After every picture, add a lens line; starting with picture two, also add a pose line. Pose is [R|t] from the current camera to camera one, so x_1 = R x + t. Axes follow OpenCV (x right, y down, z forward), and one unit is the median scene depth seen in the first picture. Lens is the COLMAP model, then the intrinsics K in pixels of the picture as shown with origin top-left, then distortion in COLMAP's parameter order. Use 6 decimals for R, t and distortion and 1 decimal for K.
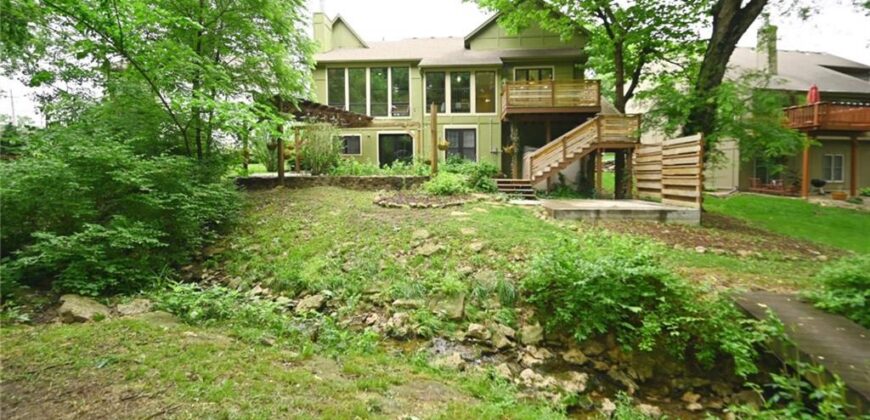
lens RADIAL K [[356.1, 0, 421.6], [0, 356.1, 197.2], [0, 0, 1]] dist [0.000345, -0.000007]
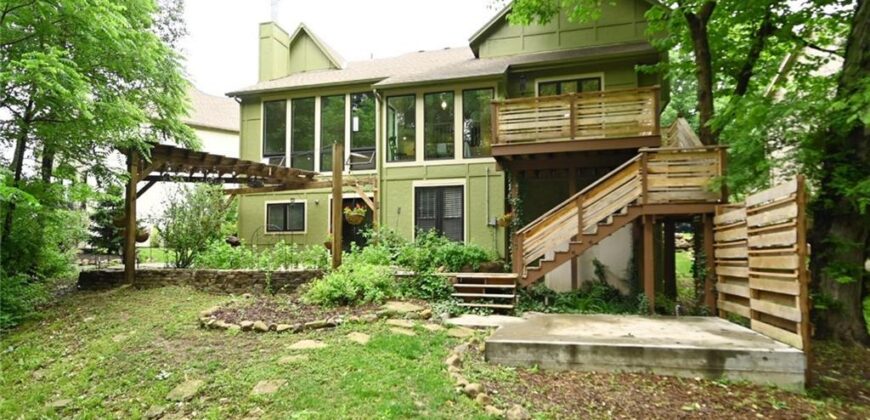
lens RADIAL K [[520.2, 0, 445.8], [0, 520.2, 238.6], [0, 0, 1]] dist [-0.001921, 0.000278]
pose [[0.984645, -0.011862, -0.174165, 0.300668], [-0.005701, 0.994972, -0.099994, -0.023189], [0.174475, 0.099451, 0.979626, 0.190809]]
